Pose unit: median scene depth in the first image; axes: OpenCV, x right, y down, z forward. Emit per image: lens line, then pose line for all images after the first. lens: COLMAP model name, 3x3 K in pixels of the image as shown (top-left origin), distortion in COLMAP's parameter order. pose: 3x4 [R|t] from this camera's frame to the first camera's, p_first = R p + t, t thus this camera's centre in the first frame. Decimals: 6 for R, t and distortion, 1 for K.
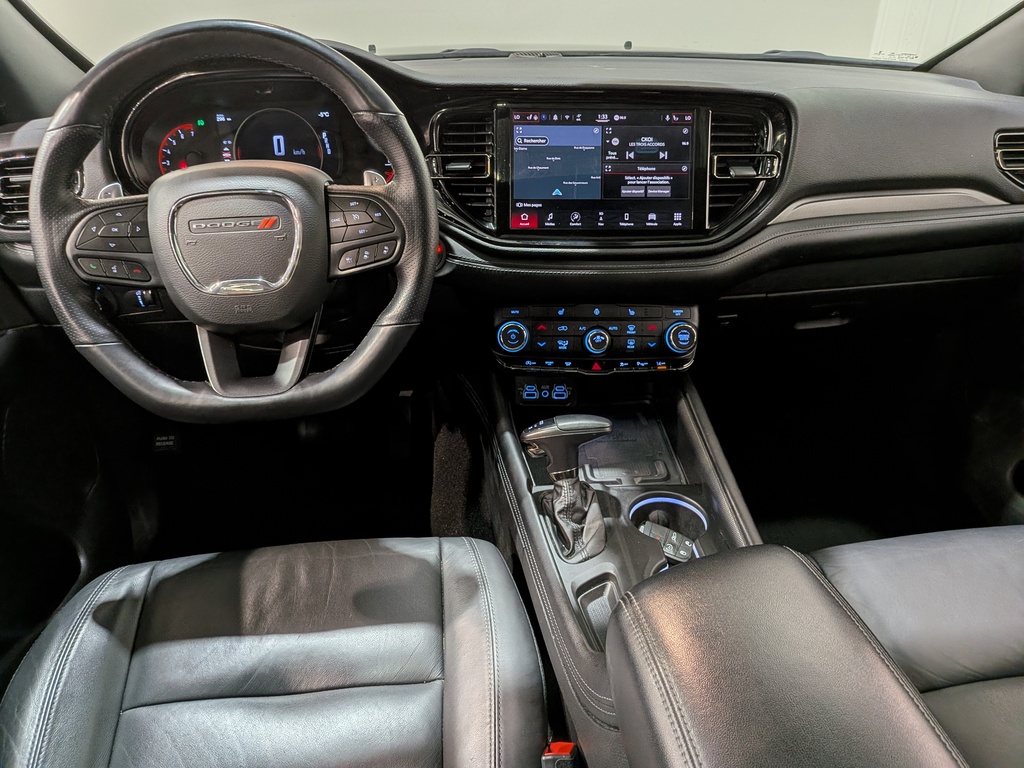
lens RADIAL K [[727.4, 0, 502.8], [0, 727.4, 391.9], [0, 0, 1]] dist [0.048077, -0.071248]
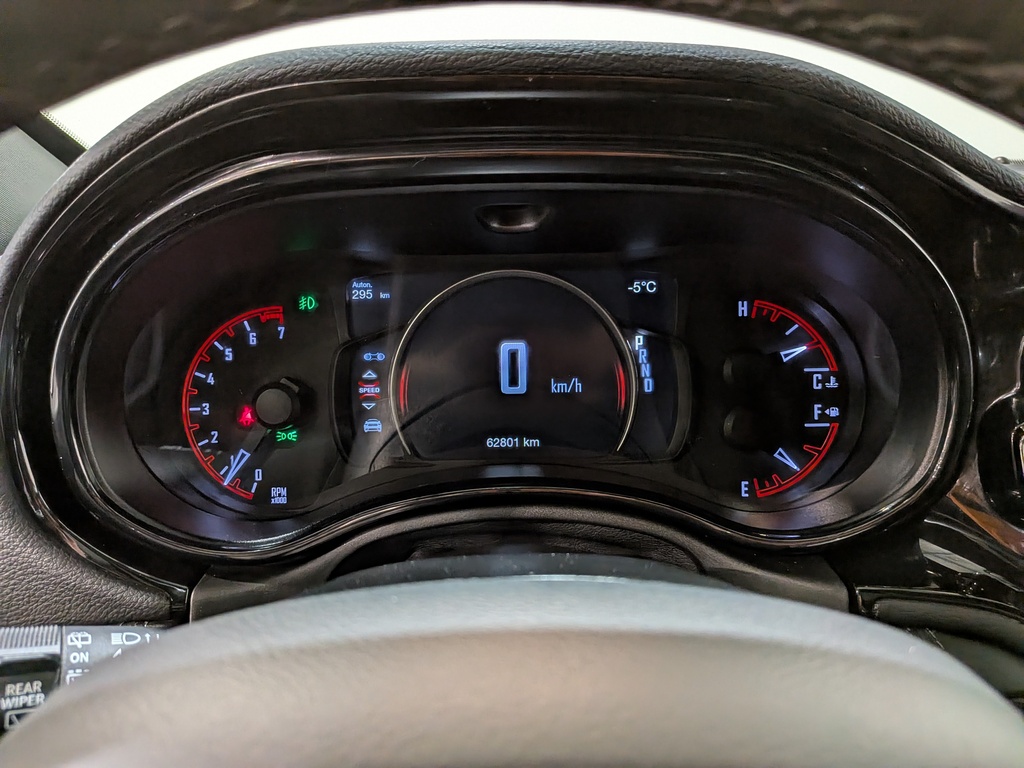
lens RADIAL K [[727.4, 0, 508.2], [0, 727.4, 409.0], [0, 0, 1]] dist [0.048077, -0.071248]
pose [[0.994209, 0.034213, -0.101869, -0.290111], [-0.053365, 0.980003, -0.191694, -0.266184], [0.093273, 0.196020, 0.976154, 0.705066]]
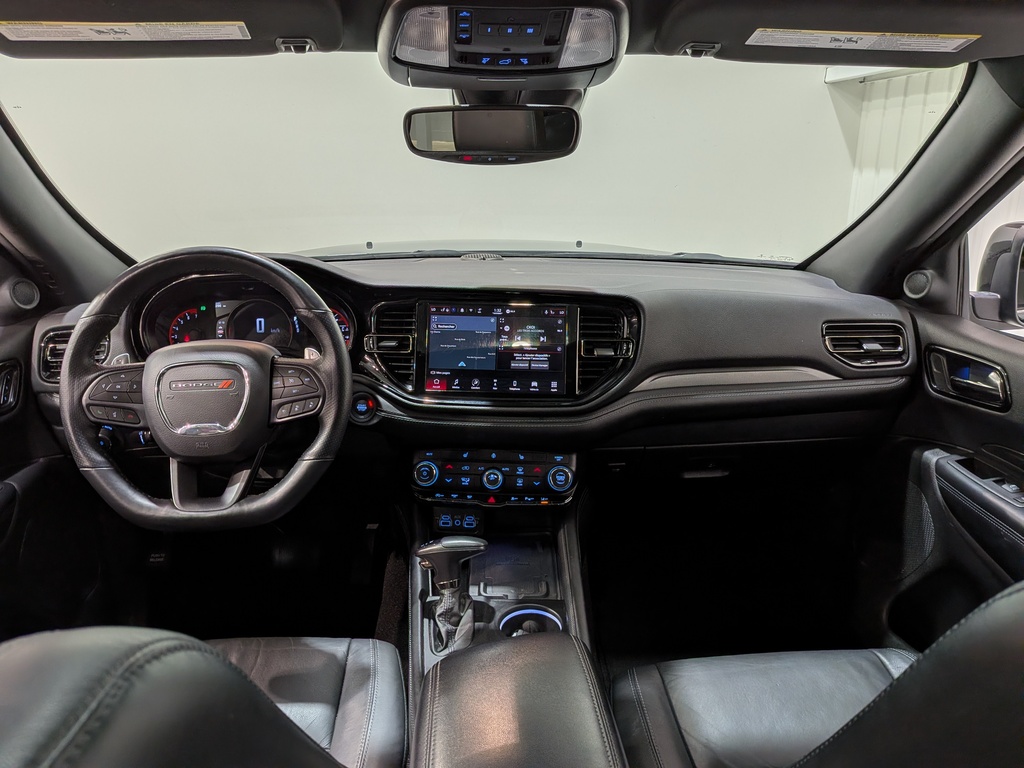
lens RADIAL K [[727.4, 0, 506.0], [0, 727.4, 393.4], [0, 0, 1]] dist [0.048077, -0.071248]
pose [[0.998047, 0.022862, -0.058139, 0.234334], [-0.034229, 0.978630, -0.202759, 0.040099], [0.052261, 0.204353, 0.977501, -0.262927]]
